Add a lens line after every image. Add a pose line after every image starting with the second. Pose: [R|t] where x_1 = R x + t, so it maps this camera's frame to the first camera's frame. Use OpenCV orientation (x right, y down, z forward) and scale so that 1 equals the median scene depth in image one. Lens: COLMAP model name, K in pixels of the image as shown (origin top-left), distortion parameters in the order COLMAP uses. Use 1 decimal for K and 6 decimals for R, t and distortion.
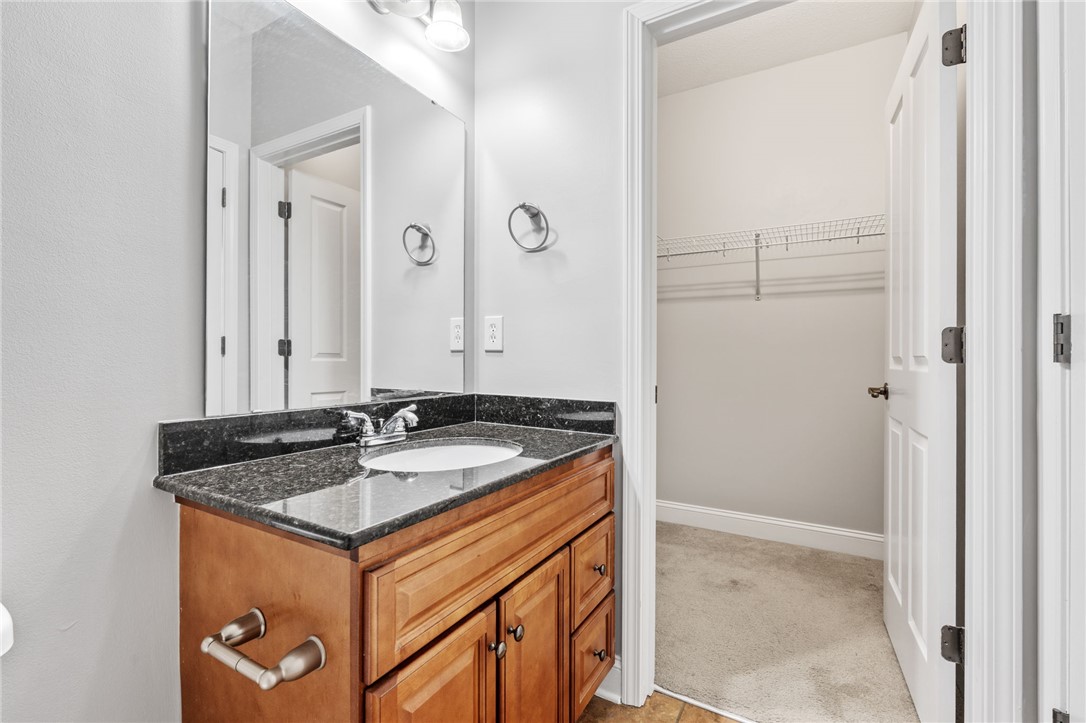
lens RADIAL K [[475.1, 0, 542.5], [0, 475.1, 351.1], [0, 0, 1]] dist [0.034995, -0.019254]
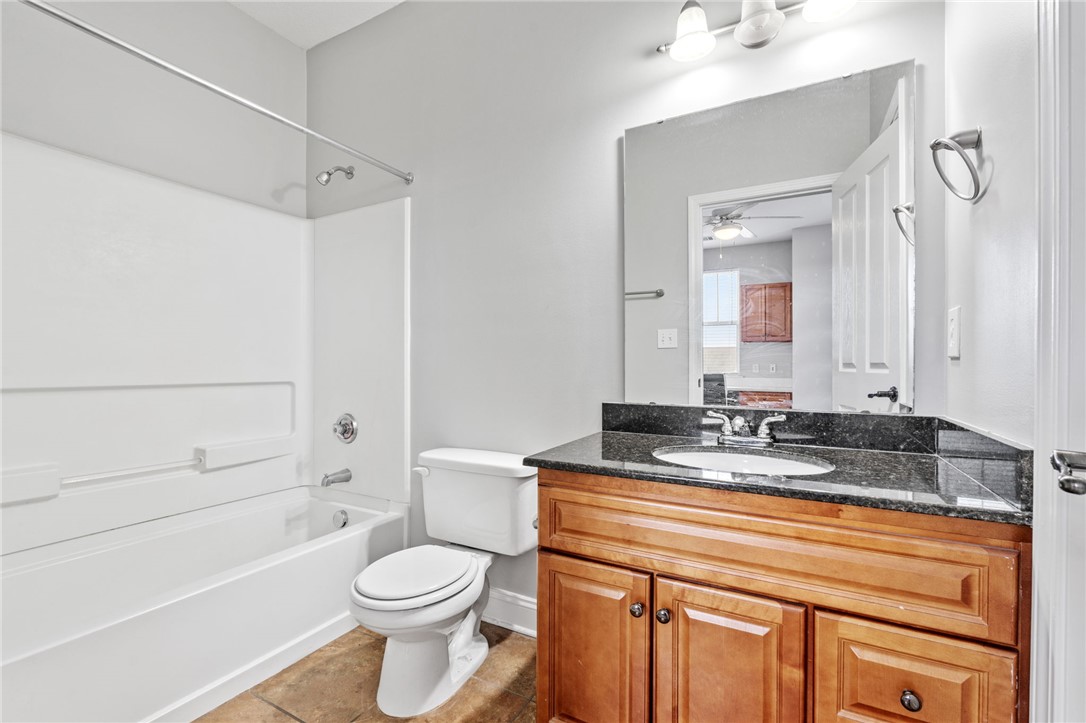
lens RADIAL K [[474.0, 0, 543.0], [0, 474.0, 361.5], [0, 0, 1]] dist [-0.010296, 0.000050]
pose [[0.021049, -0.014551, -0.999673, 0.961088], [0.018455, 0.999729, -0.014163, 0.006091], [0.999608, -0.018151, 0.021312, 0.643075]]
